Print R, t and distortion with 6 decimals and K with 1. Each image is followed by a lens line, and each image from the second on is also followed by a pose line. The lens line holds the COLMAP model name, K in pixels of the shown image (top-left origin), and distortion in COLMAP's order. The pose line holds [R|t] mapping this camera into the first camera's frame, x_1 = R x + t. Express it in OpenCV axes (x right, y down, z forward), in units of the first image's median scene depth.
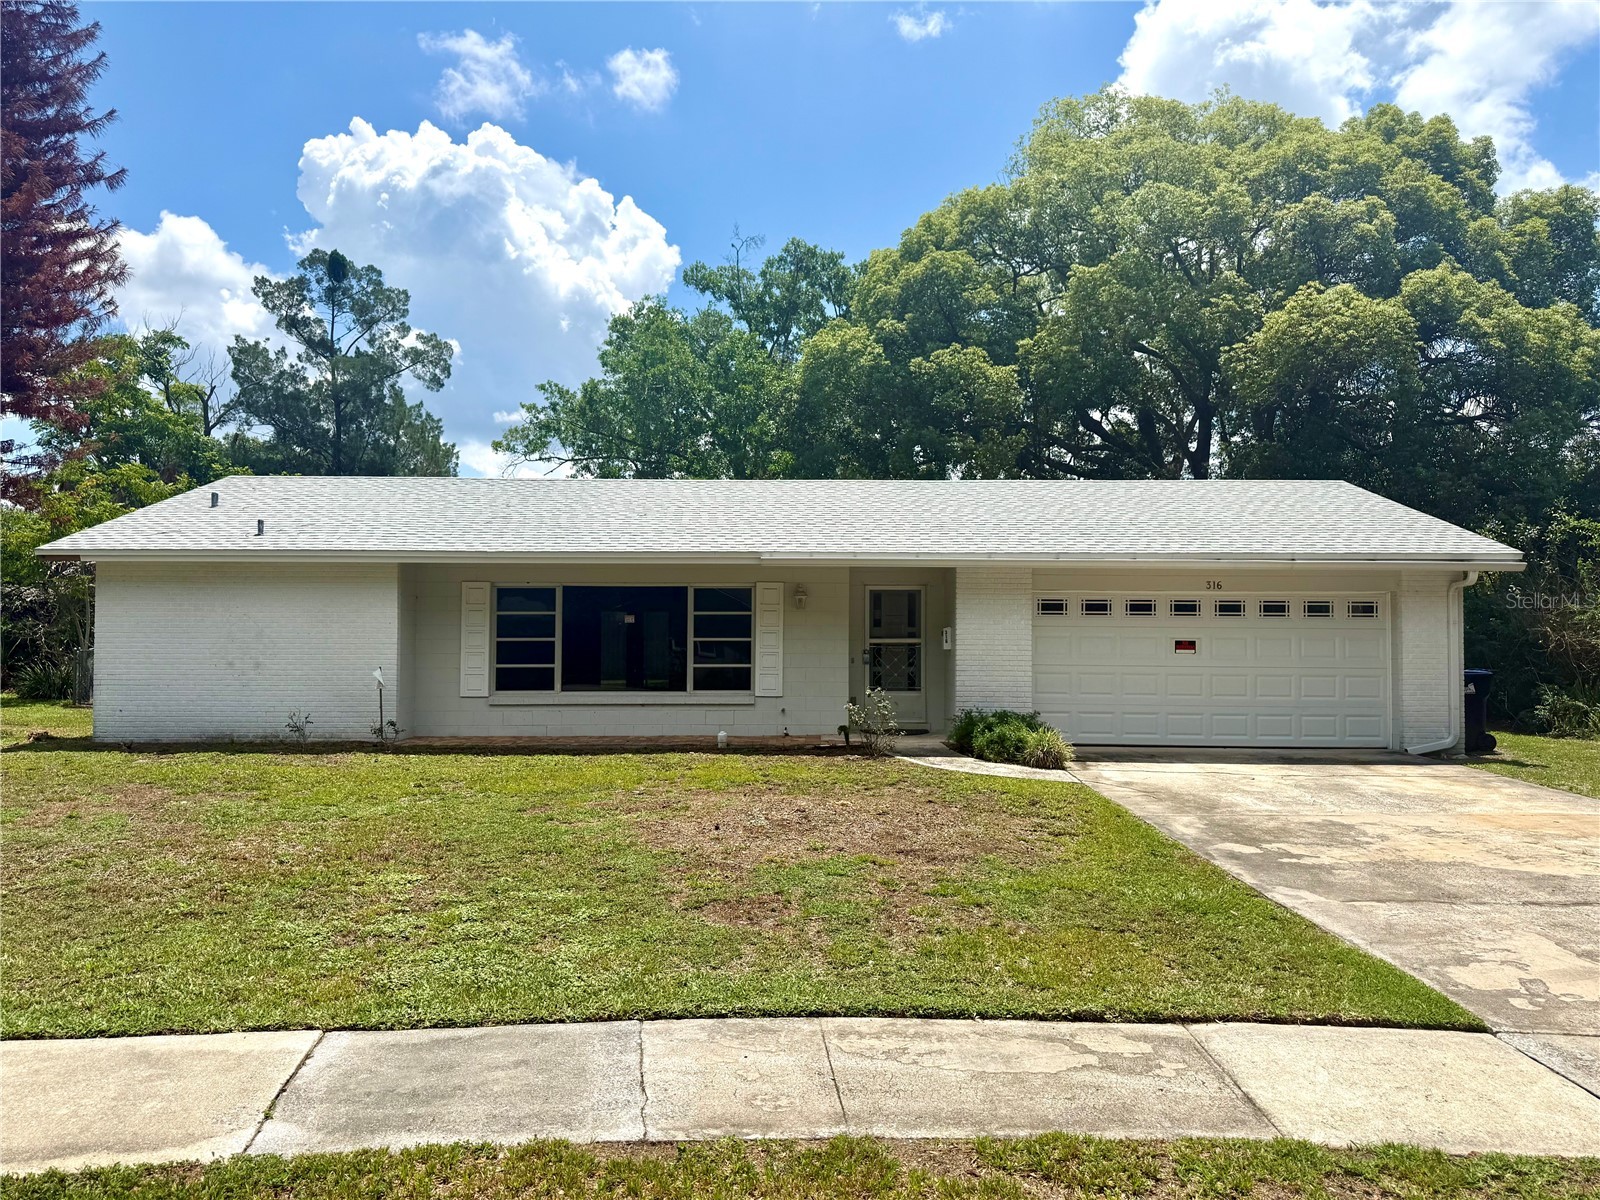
lens RADIAL K [[1122.0, 0, 795.1], [0, 1122.0, 597.3], [0, 0, 1]] dist [0.072001, -0.078944]
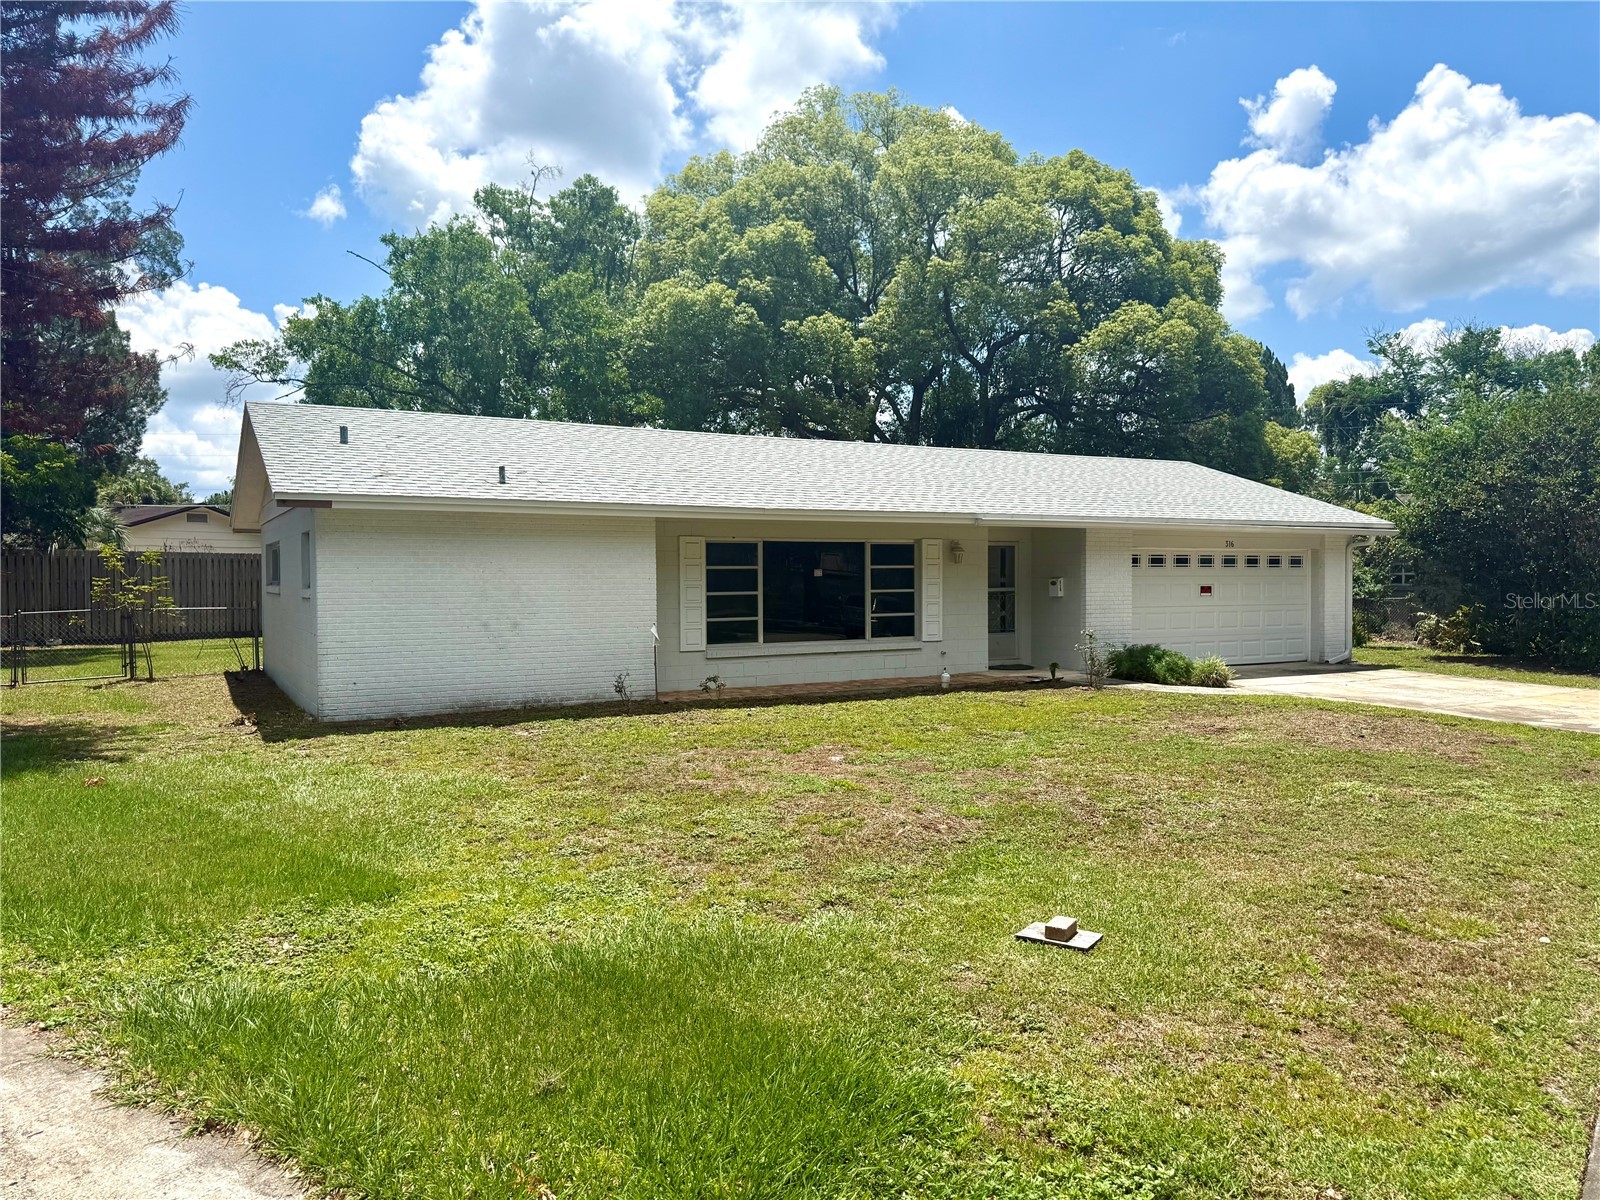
lens RADIAL K [[1122.0, 0, 787.4], [0, 1122.0, 600.1], [0, 0, 1]] dist [0.072001, -0.078944]
pose [[0.874918, -0.019098, 0.483895, -0.691242], [-0.008380, 0.998475, 0.054559, -0.012412], [-0.484199, -0.051790, 0.873424, 0.091241]]
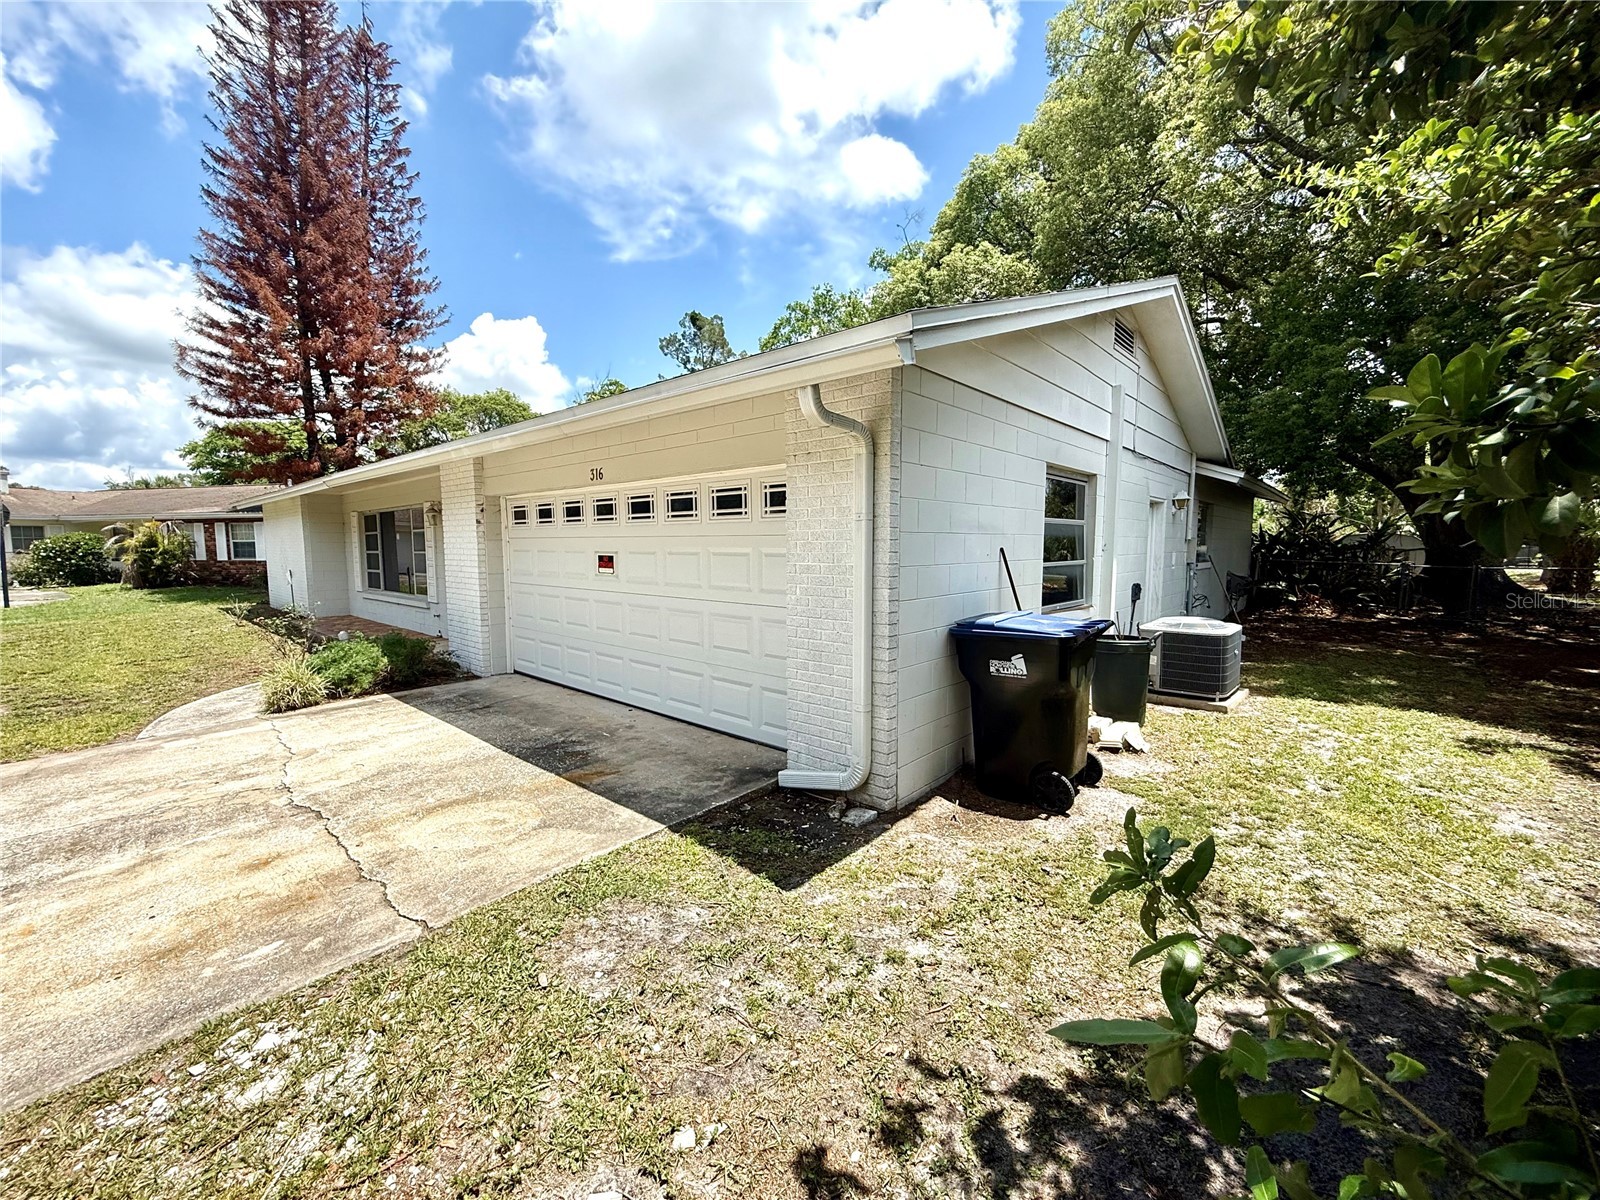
lens RADIAL K [[634.3, 0, 805.0], [0, 634.3, 593.9], [0, 0, 1]] dist [0.004086, -0.000373]
pose [[0.753942, 0.045183, -0.655385, 0.688133], [0.031326, 0.994025, 0.104565, 0.023788], [0.656193, -0.099367, 0.748022, 0.759983]]
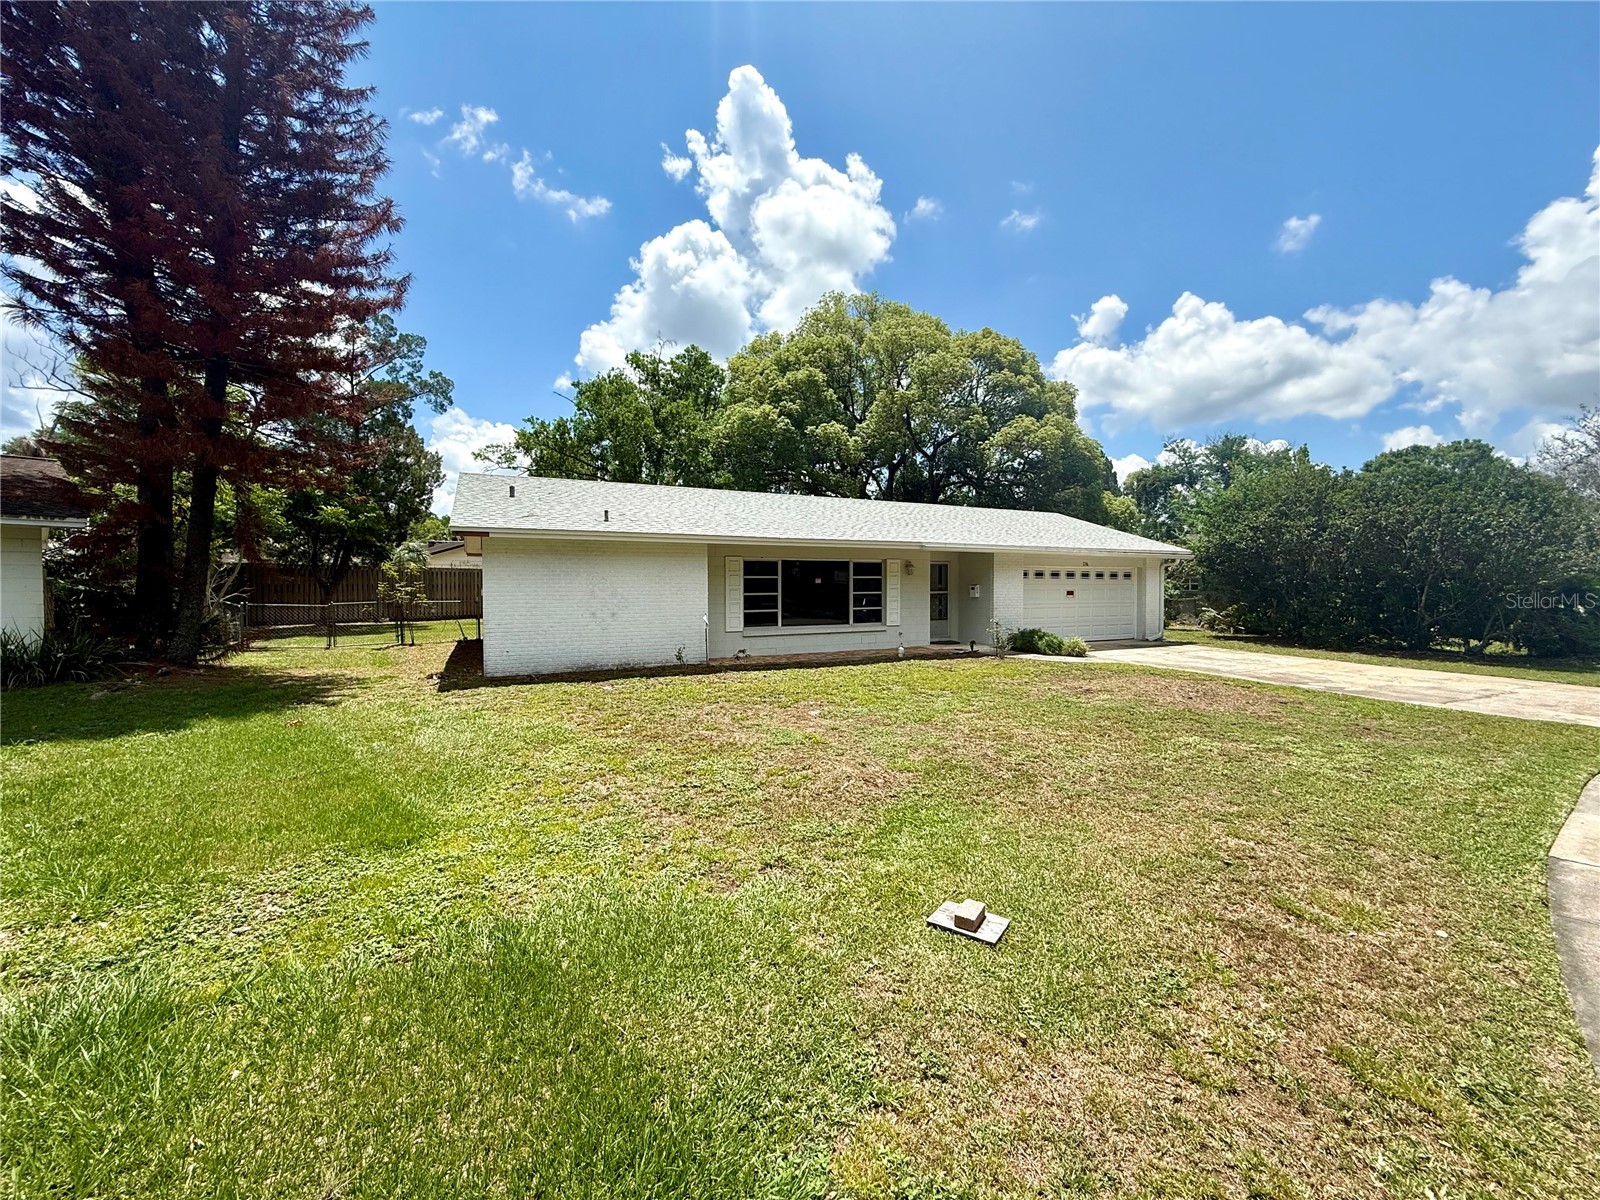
lens RADIAL K [[634.3, 0, 797.0], [0, 634.3, 592.1], [0, 0, 1]] dist [0.004086, -0.000373]
pose [[0.893846, -0.010676, 0.448247, -0.592779], [-0.011112, 0.998882, 0.045948, -0.006472], [-0.448237, -0.046052, 0.892728, 0.195184]]
